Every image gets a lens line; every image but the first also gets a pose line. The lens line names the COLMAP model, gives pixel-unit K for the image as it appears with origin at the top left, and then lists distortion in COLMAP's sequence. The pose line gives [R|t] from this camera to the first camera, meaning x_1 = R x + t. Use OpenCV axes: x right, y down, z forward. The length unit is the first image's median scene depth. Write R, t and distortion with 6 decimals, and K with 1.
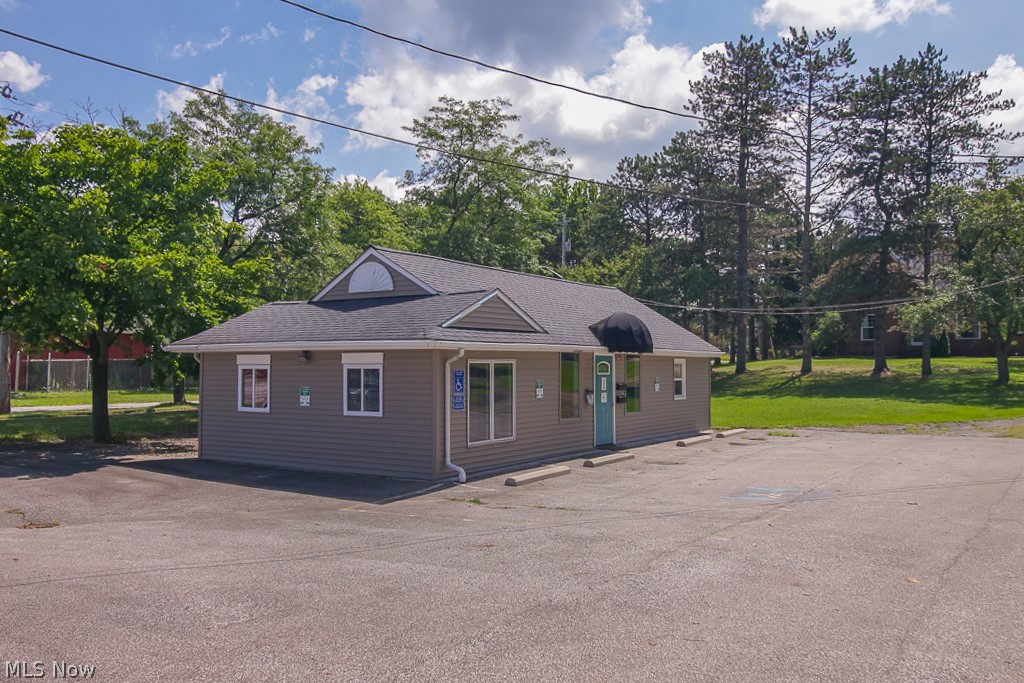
lens RADIAL K [[816.8, 0, 512.0], [0, 816.8, 341.5], [0, 0, 1]] dist [-0.000022, 0.000118]
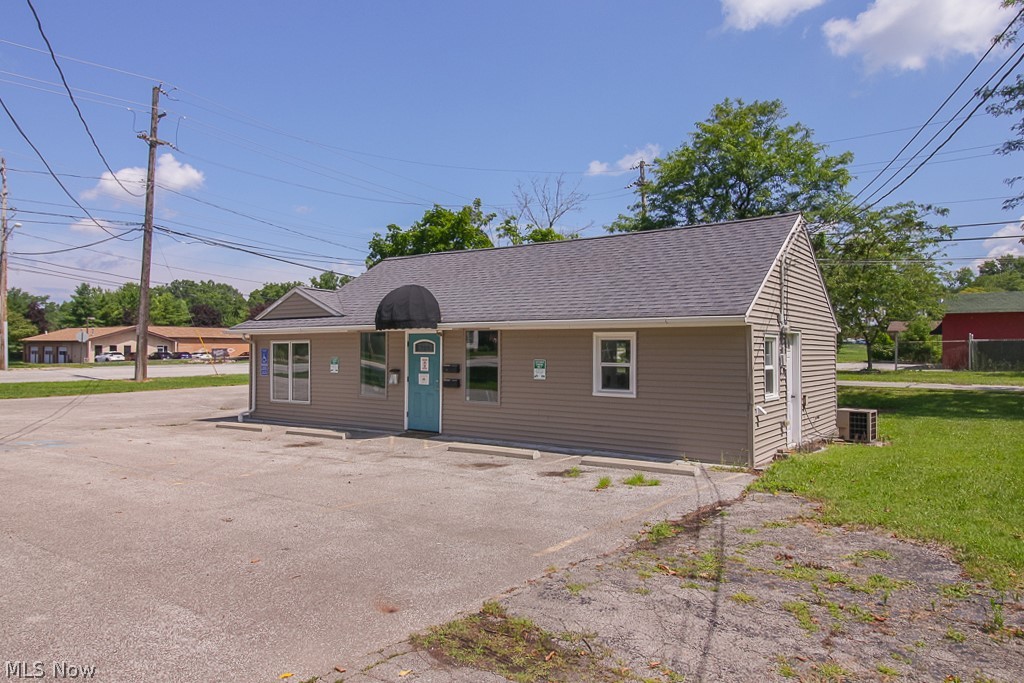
lens RADIAL K [[698.0, 0, 512.0], [0, 698.0, 341.5], [0, 0, 1]] dist [-0.000190, -0.000161]
pose [[-0.021181, -0.007281, -0.999749, 1.012993], [0.032068, 0.999454, -0.007958, 0.040836], [0.999261, -0.032228, -0.020936, 1.269844]]
